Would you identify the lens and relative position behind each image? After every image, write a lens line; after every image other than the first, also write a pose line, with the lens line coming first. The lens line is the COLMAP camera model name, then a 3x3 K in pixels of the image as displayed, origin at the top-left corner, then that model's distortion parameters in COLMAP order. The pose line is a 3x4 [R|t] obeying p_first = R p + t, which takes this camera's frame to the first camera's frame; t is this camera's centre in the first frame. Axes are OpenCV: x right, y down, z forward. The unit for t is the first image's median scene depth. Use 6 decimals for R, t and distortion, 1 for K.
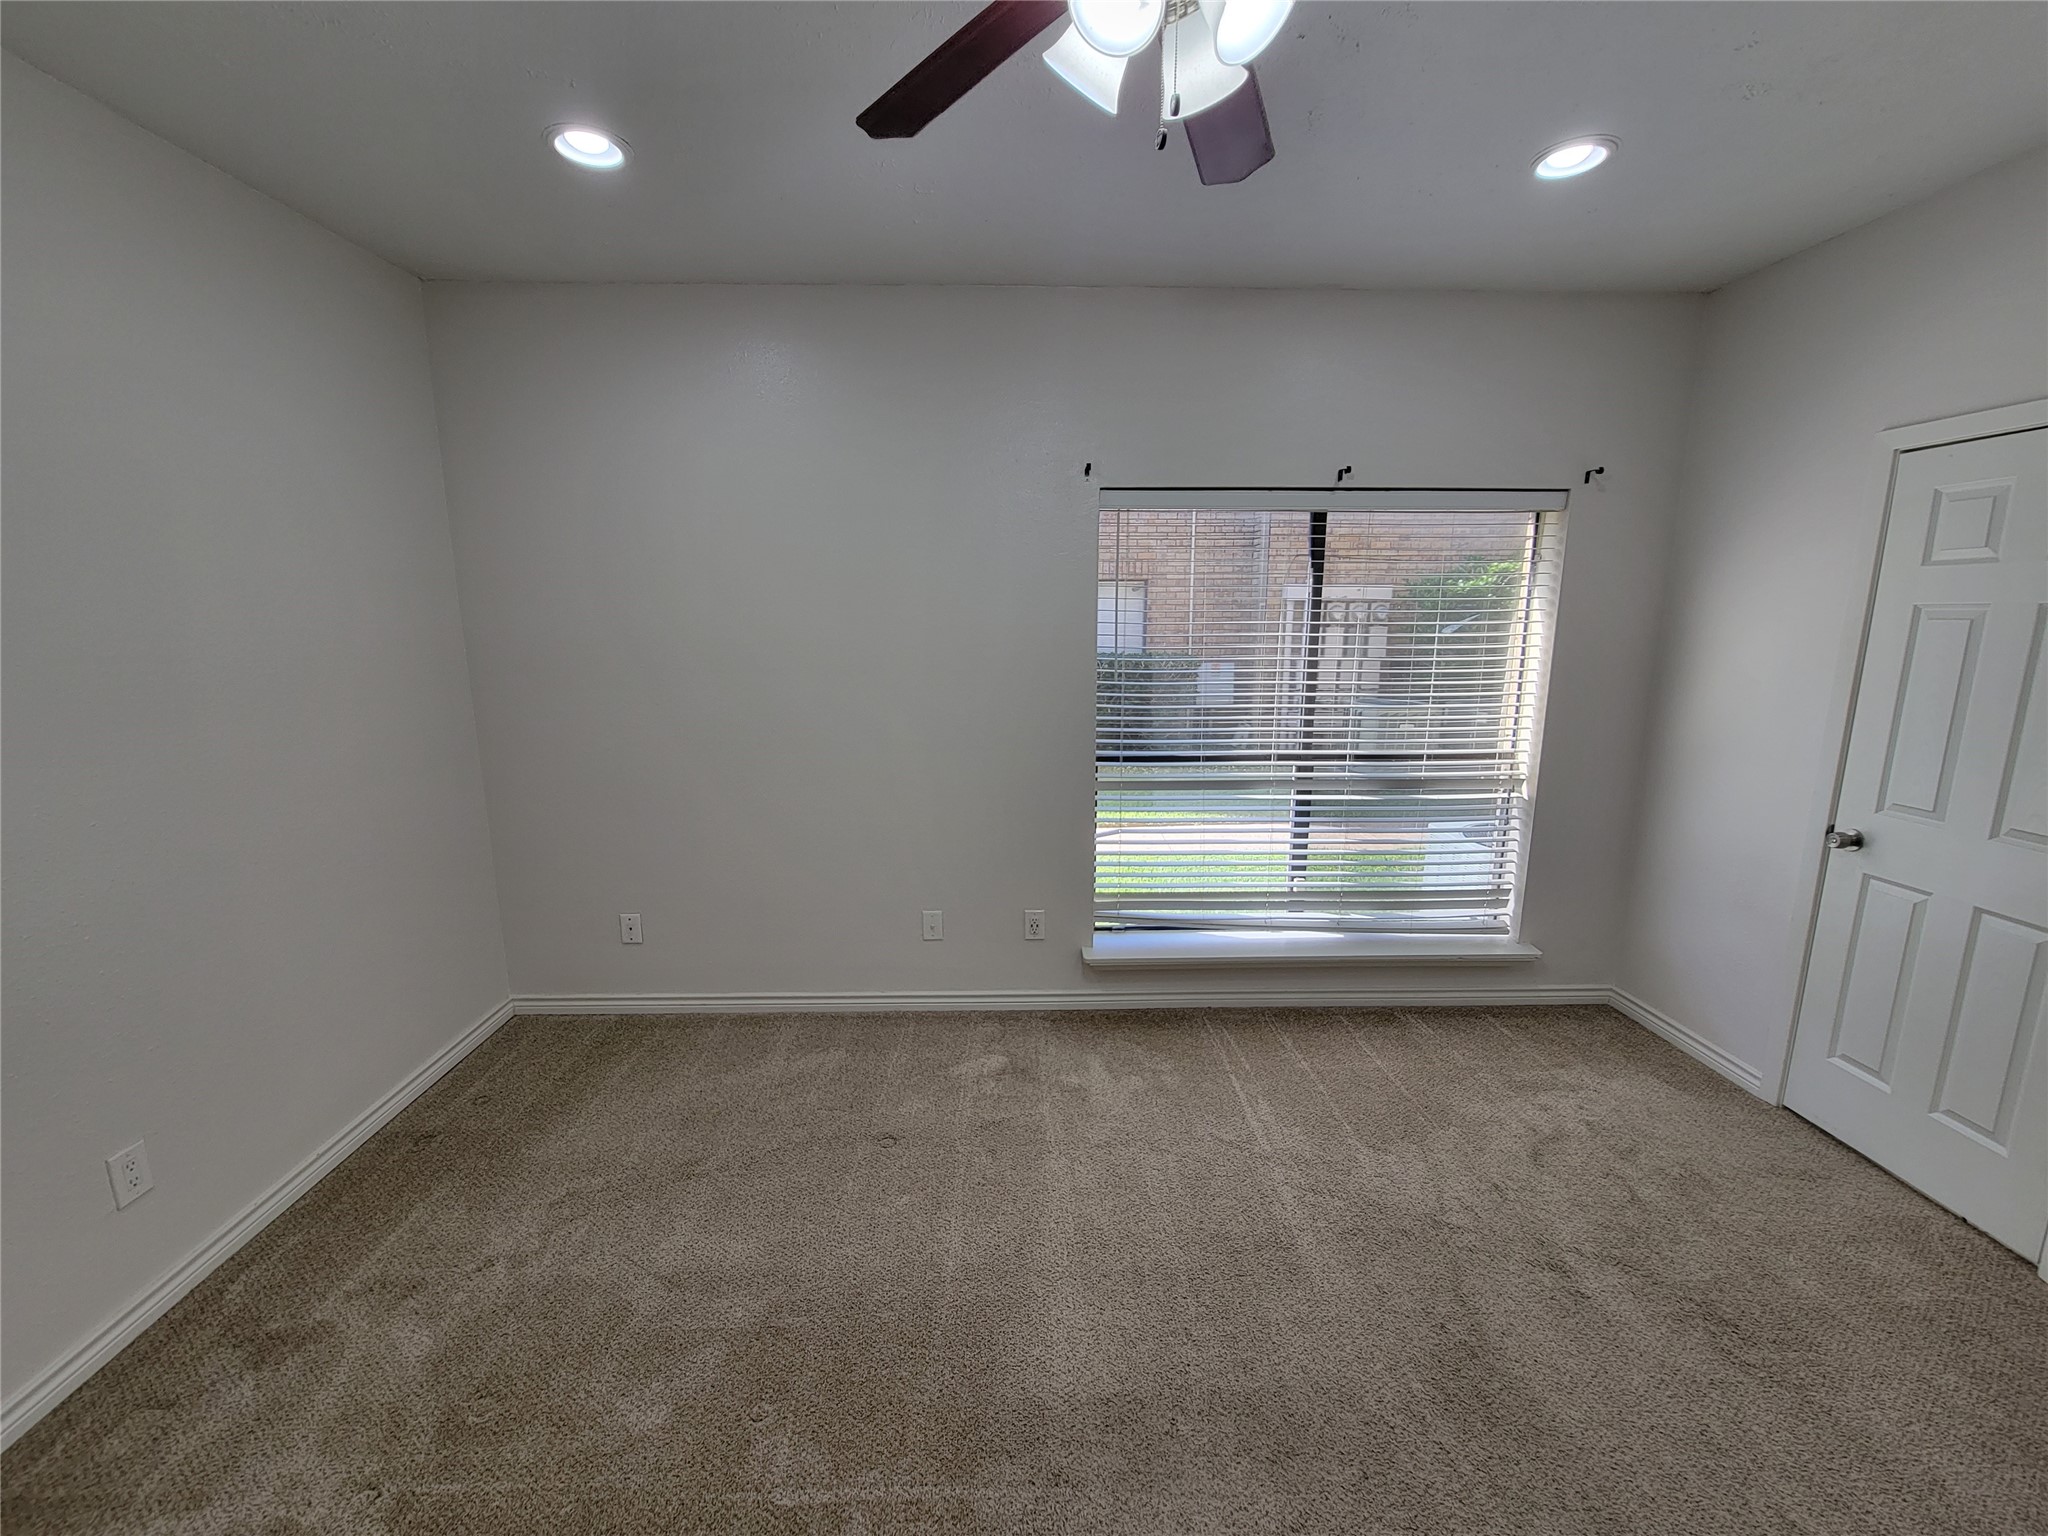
lens RADIAL K [[836.9, 0, 1018.3], [0, 836.9, 778.8], [0, 0, 1]] dist [-0.002762, -0.000079]
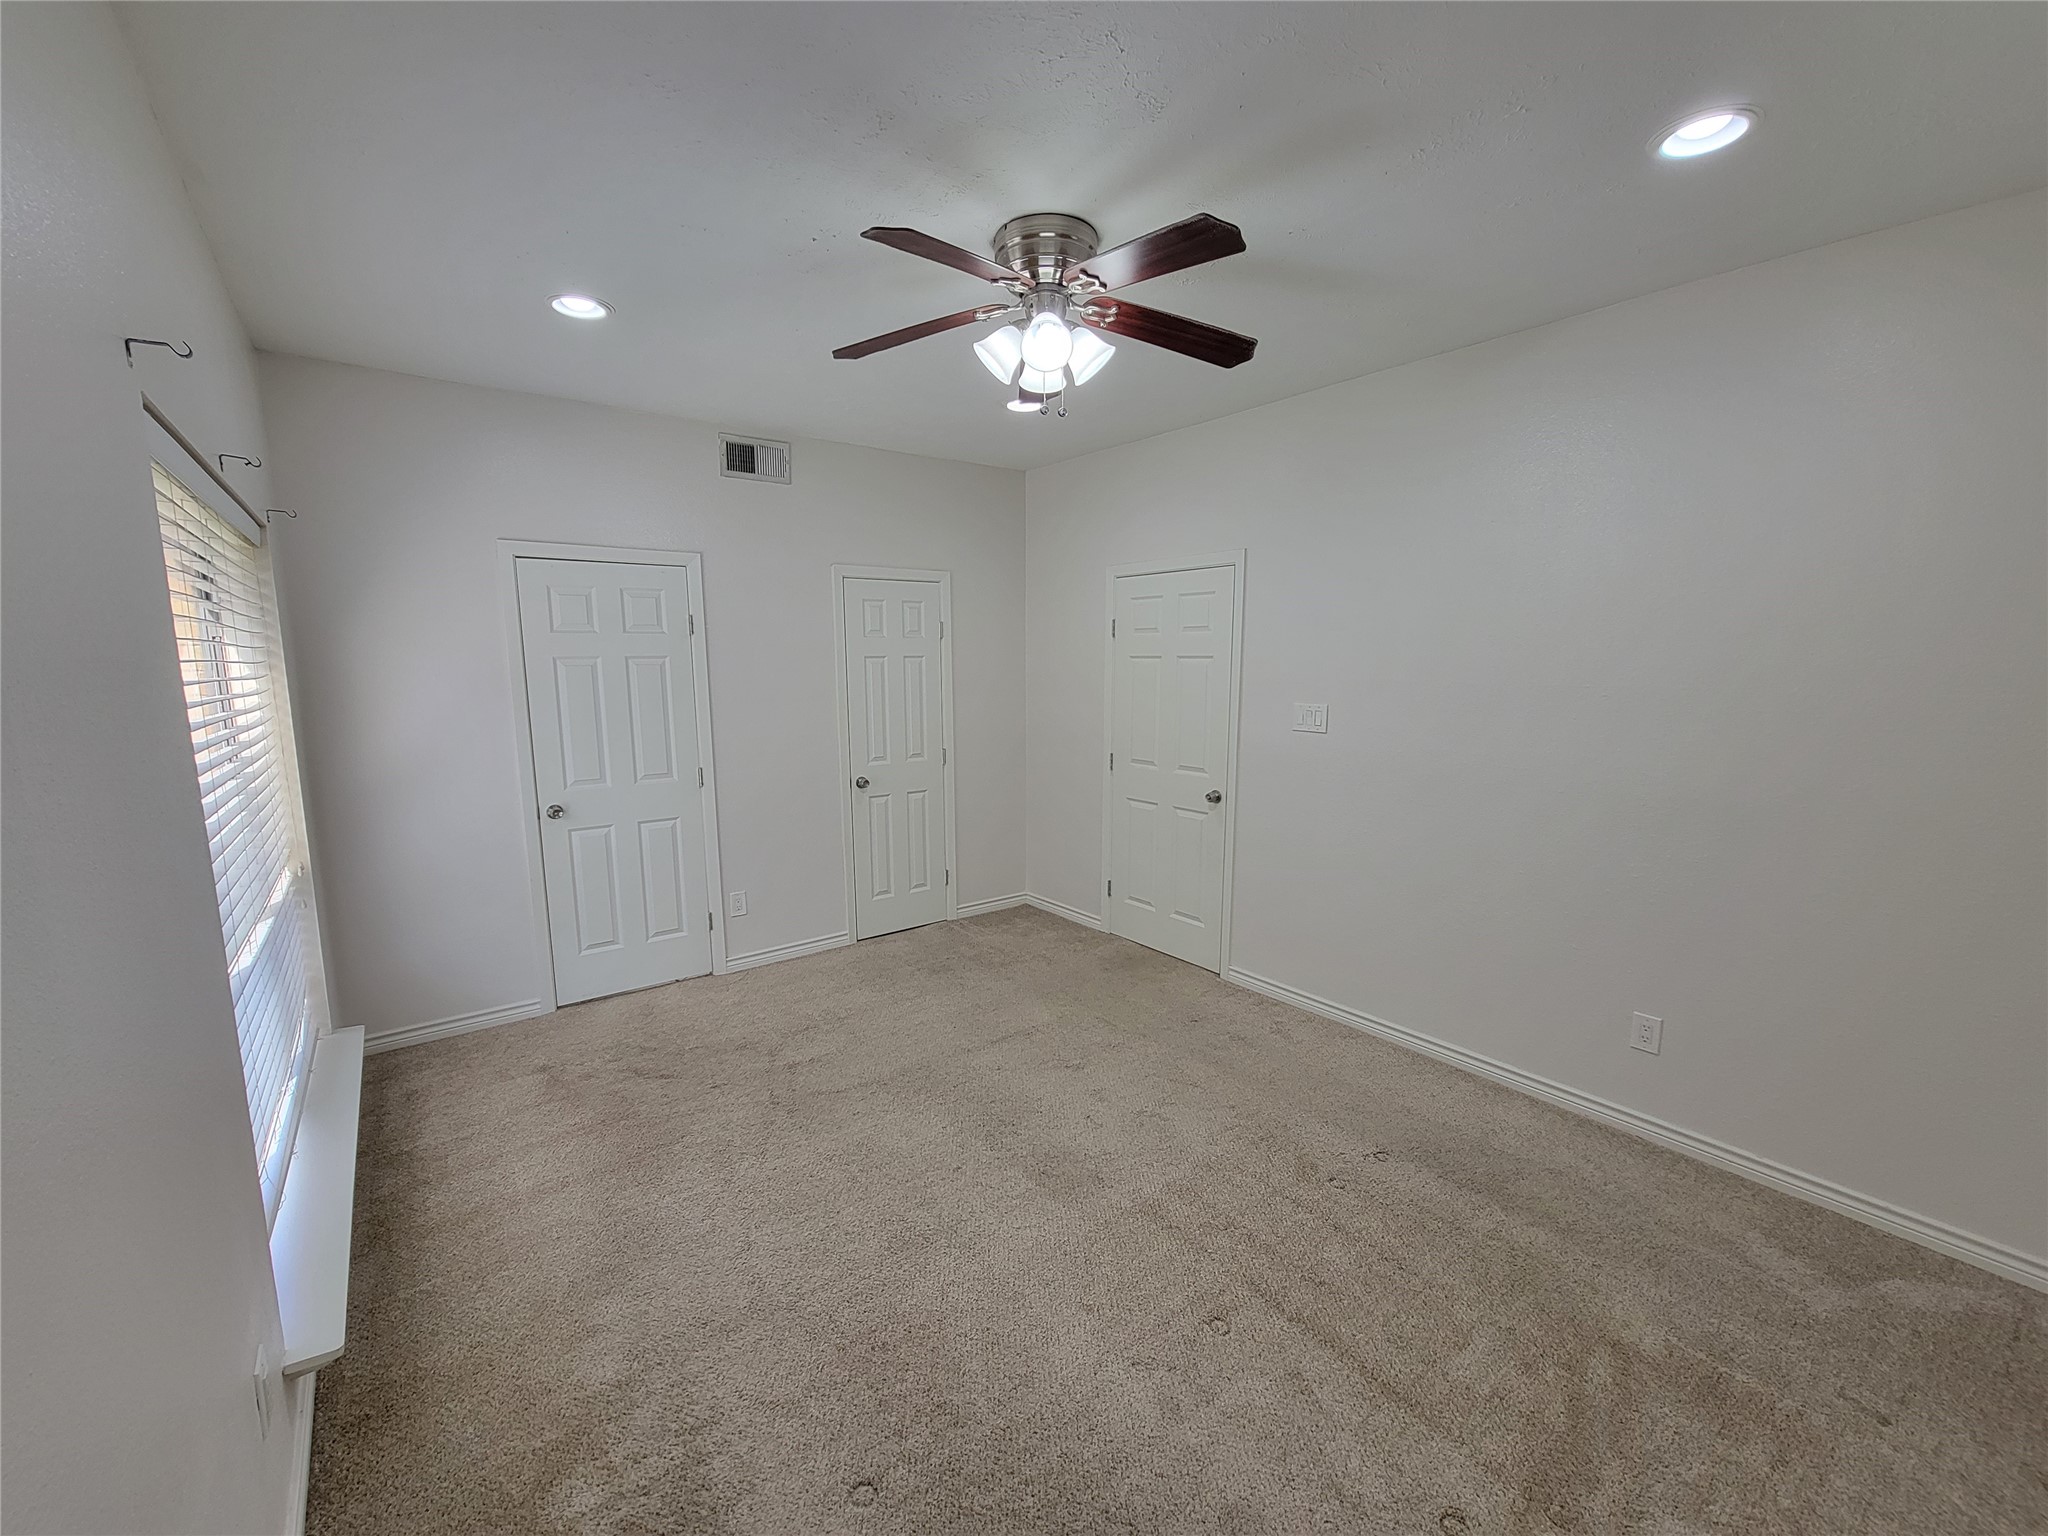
lens RADIAL K [[831.6, 0, 1019.4], [0, 831.6, 778.9], [0, 0, 1]] dist [-0.002611, -0.000332]
pose [[-0.586569, -0.111964, 0.802123, -0.509878], [0.160552, 0.954668, 0.250664, -0.166913], [-0.793826, 0.275814, -0.542003, 0.840296]]
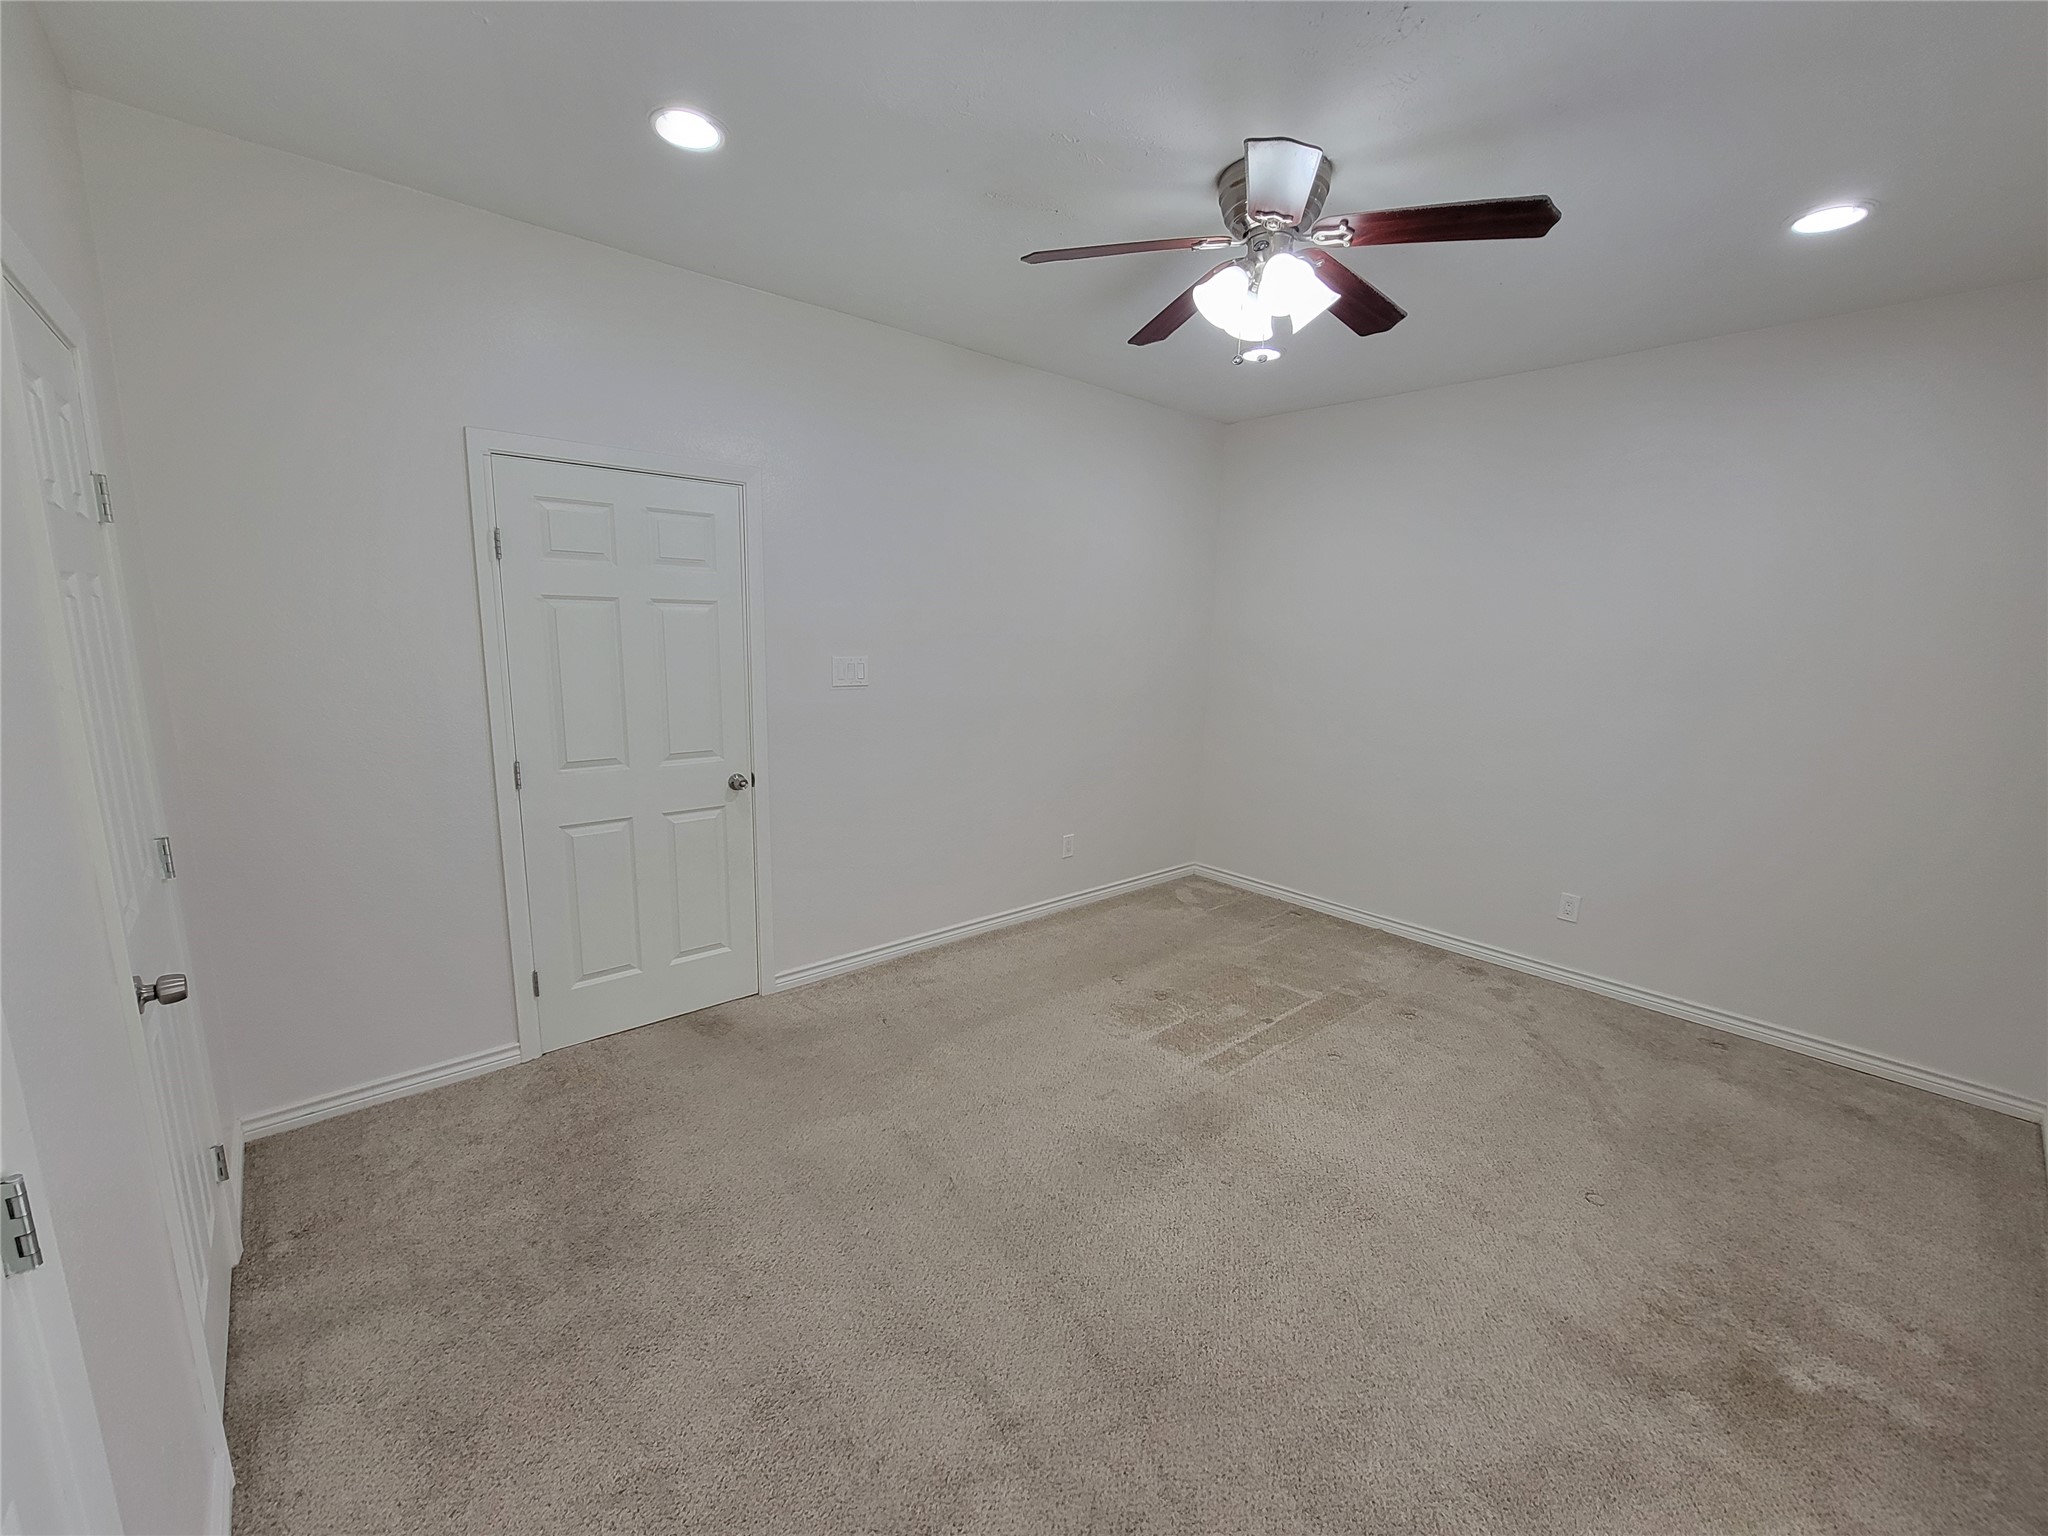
lens RADIAL K [[831.6, 0, 1019.4], [0, 831.6, 778.9], [0, 0, 1]] dist [-0.002611, -0.000332]
pose [[-0.766844, 0.102075, -0.633665, 0.670123], [-0.152824, 0.929840, 0.334728, -0.165064], [0.623374, 0.353524, -0.697442, 0.829238]]
